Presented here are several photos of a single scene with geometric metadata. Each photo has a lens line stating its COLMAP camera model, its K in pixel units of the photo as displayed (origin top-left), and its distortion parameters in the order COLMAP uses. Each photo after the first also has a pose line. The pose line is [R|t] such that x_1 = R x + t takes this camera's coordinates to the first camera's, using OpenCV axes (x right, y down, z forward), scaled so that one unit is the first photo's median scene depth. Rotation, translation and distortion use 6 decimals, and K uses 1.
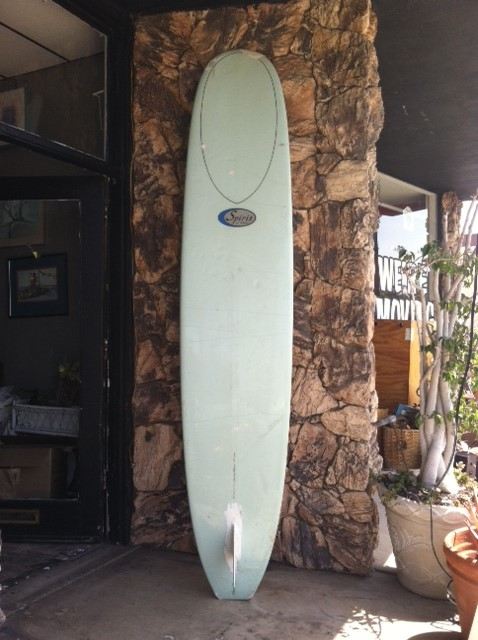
lens RADIAL K [[603.9, 0, 223.1], [0, 603.9, 302.6], [0, 0, 1]] dist [0.058589, -0.275355]
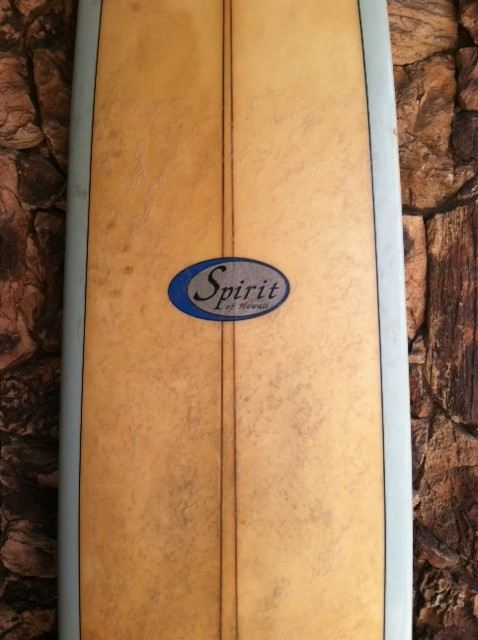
lens RADIAL K [[614.4, 0, 223.4], [0, 614.4, 316.0], [0, 0, 1]] dist [0.028477, -0.159098]
pose [[0.991341, 0.015266, 0.130420, -0.013971], [-0.030191, 0.993109, 0.113243, -0.133429], [-0.127793, -0.116200, 0.984970, 0.674537]]
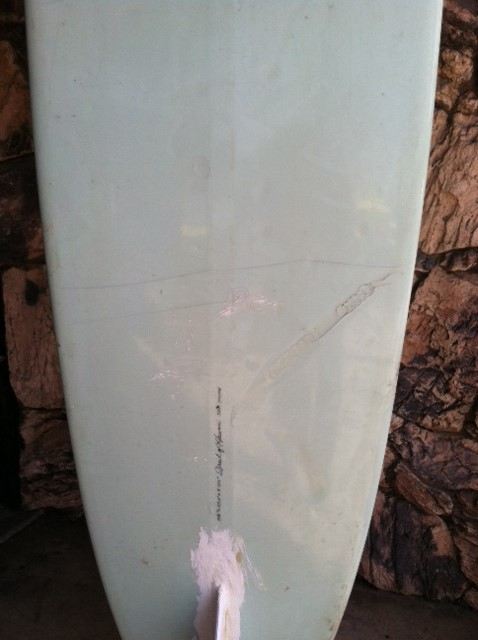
lens RADIAL K [[623.2, 0, 239.0], [0, 623.2, 320.0], [0, 0, 1]] dist [0.008024, -0.162495]
pose [[0.999230, 0.008264, -0.038360, 0.034934], [0.006265, 0.931428, 0.363872, 0.090596], [0.038737, -0.363832, 0.930659, 0.635563]]
